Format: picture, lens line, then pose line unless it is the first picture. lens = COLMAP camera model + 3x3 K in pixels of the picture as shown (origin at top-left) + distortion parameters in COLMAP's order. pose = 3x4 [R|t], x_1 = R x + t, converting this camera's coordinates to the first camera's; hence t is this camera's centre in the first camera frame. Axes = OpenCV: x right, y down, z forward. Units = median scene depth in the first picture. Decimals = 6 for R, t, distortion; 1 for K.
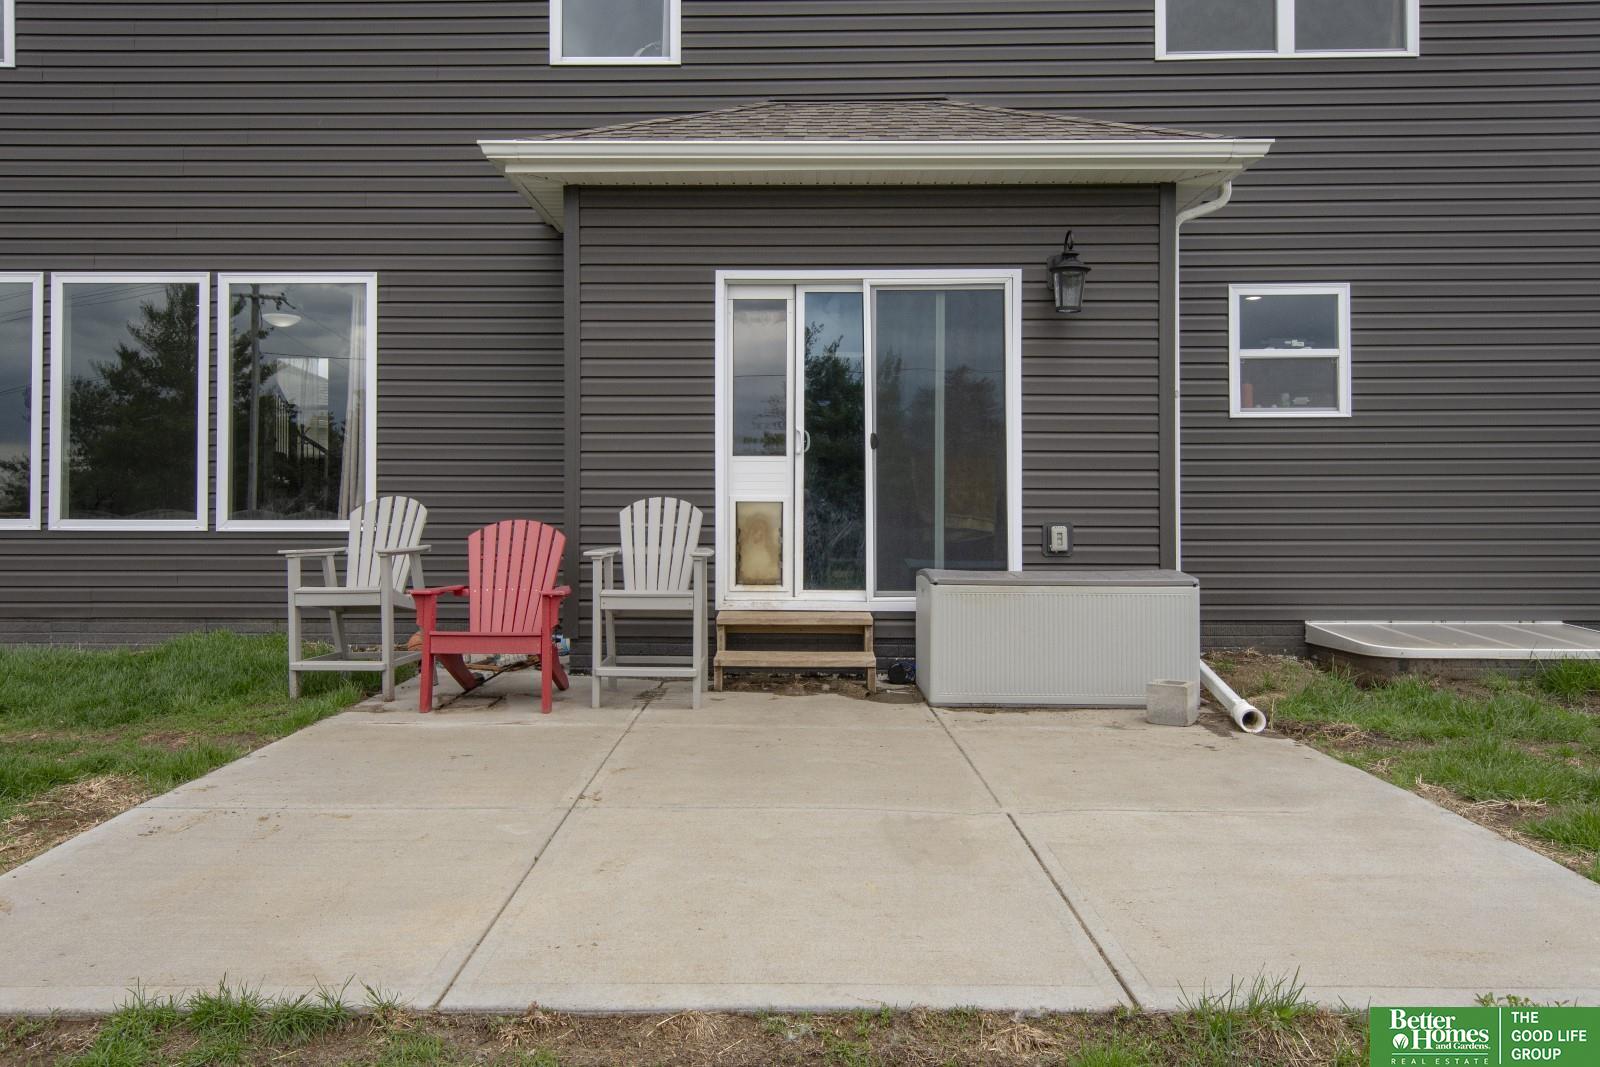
lens RADIAL K [[1143.9, 0, 771.5], [0, 1143.9, 468.2], [0, 0, 1]] dist [0.003468, 0.000714]
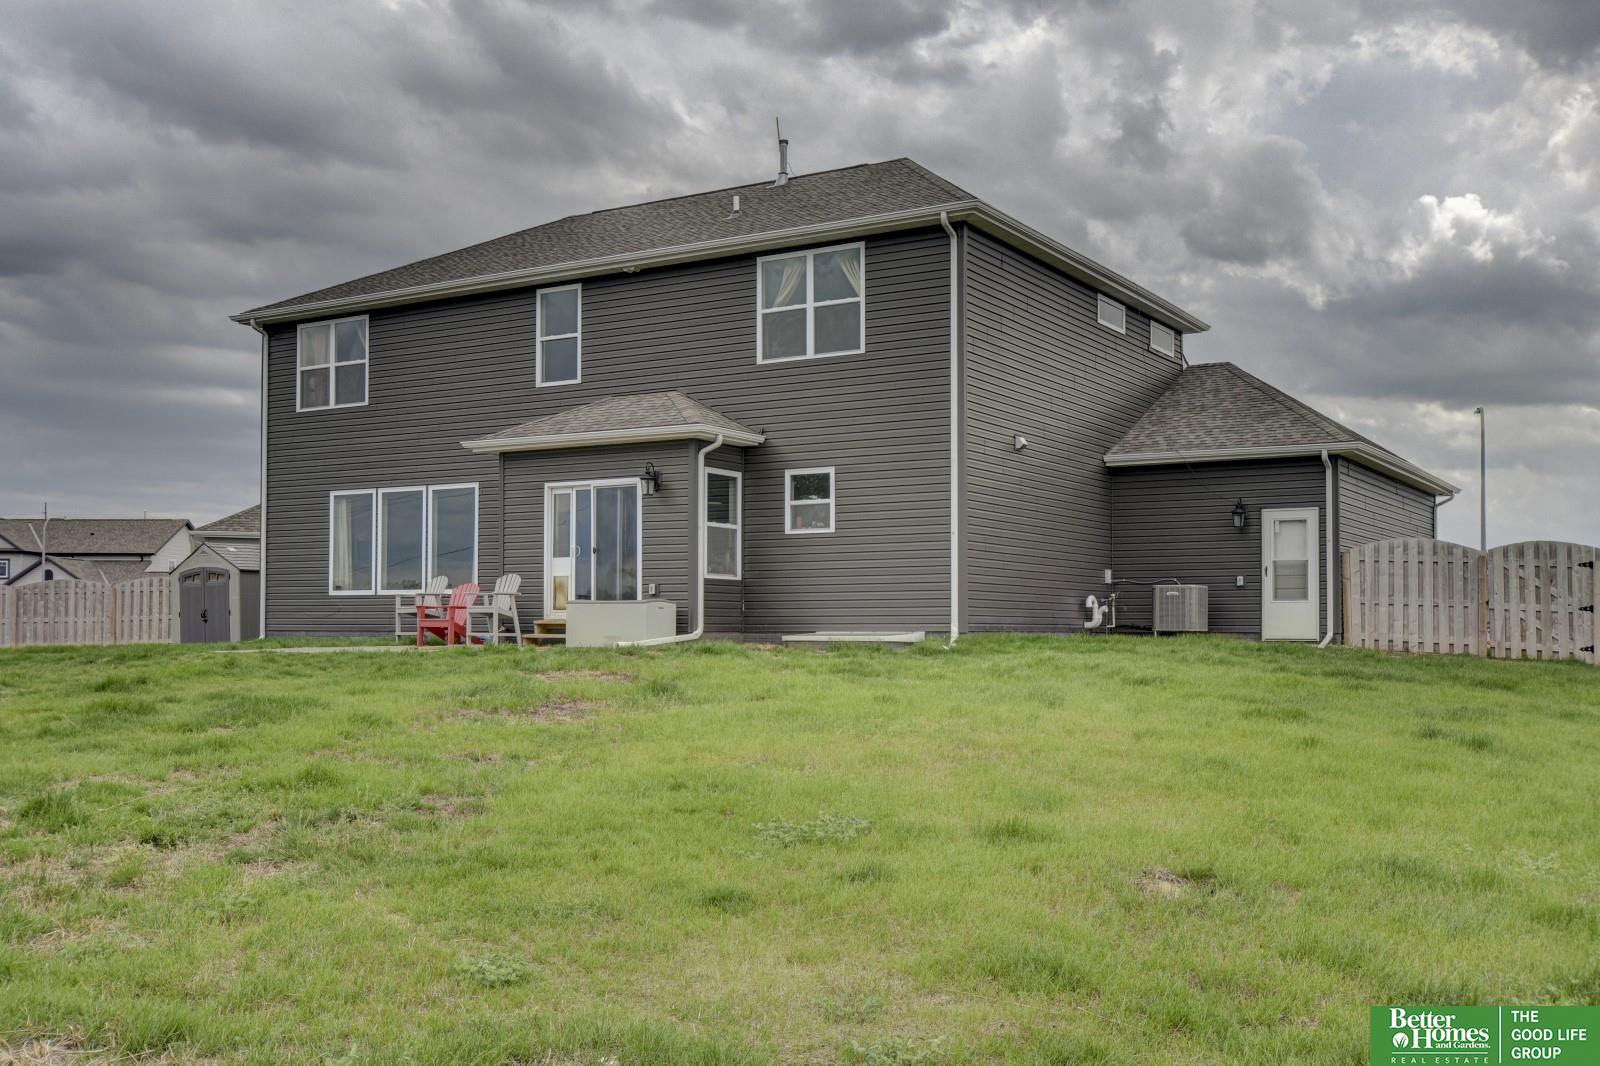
lens RADIAL K [[1554.9, 0, 800.0], [0, 1554.9, 533.0], [0, 0, 1]] dist [0.000998, 0.000405]
pose [[0.863384, -0.030375, -0.503632, 2.131682], [0.011876, 0.999133, -0.039901, 0.077088], [0.504408, 0.028469, 0.862996, -1.640662]]
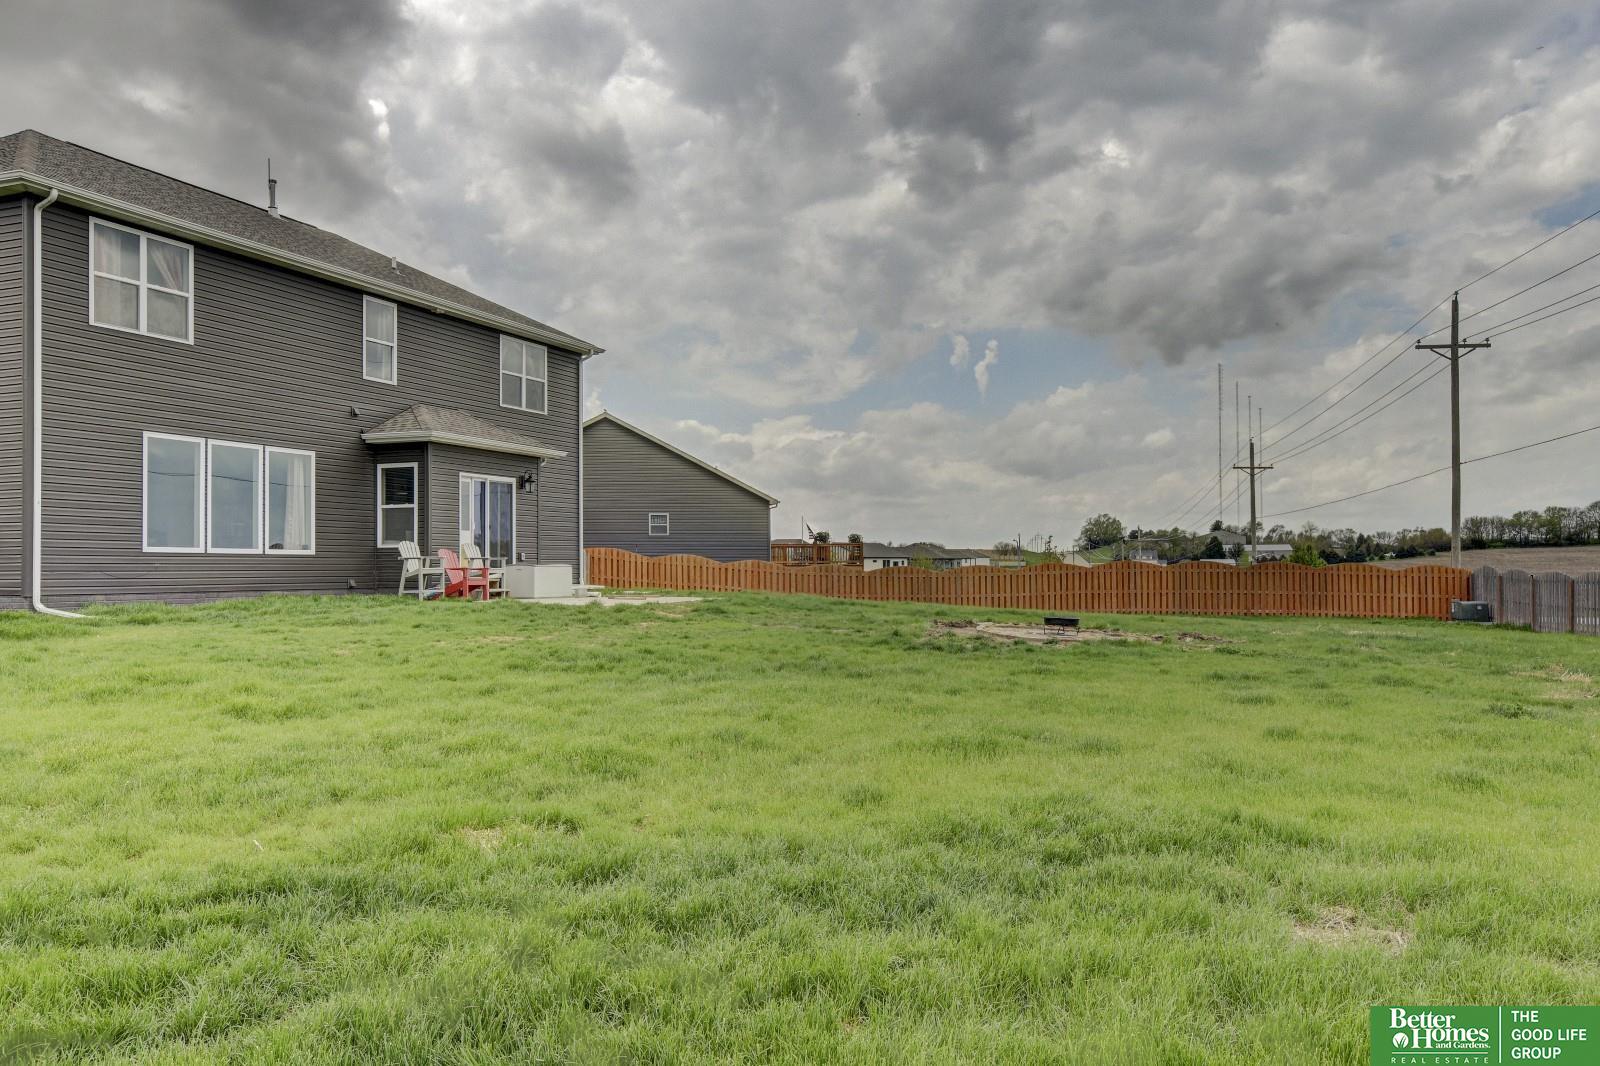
lens RADIAL K [[1254.9, 0, 800.0], [0, 1254.9, 563.2], [0, 0, 1]] dist [0.000240, -0.000784]
pose [[0.354794, 0.001497, 0.934943, -3.026490], [-0.017289, 0.999838, 0.004960, 0.050632], [-0.934785, -0.017924, 0.354762, -1.166715]]
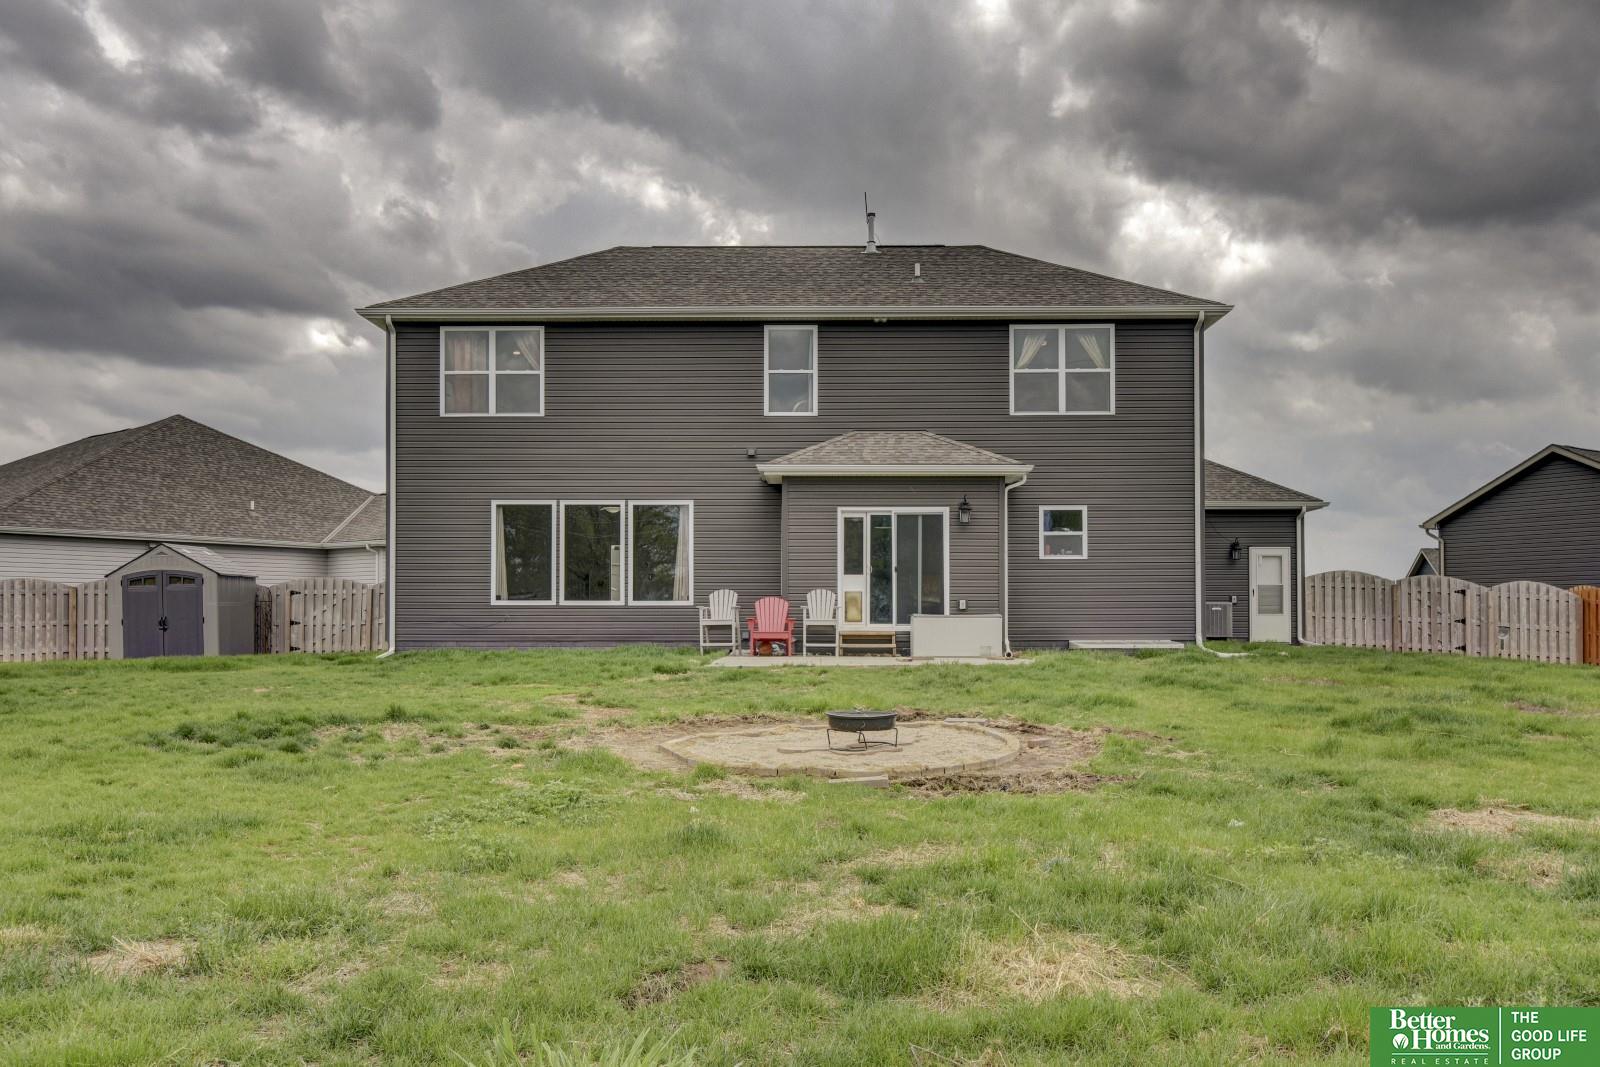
lens RADIAL K [[1363.8, 0, 800.2], [0, 1363.8, 561.7], [0, 0, 1]] dist [0.001264, -0.001213]
pose [[0.999999, -0.001036, 0.000153, -0.139945], [0.001039, 0.999778, -0.021065, 0.027075], [-0.000131, 0.021065, 0.999778, -2.277687]]
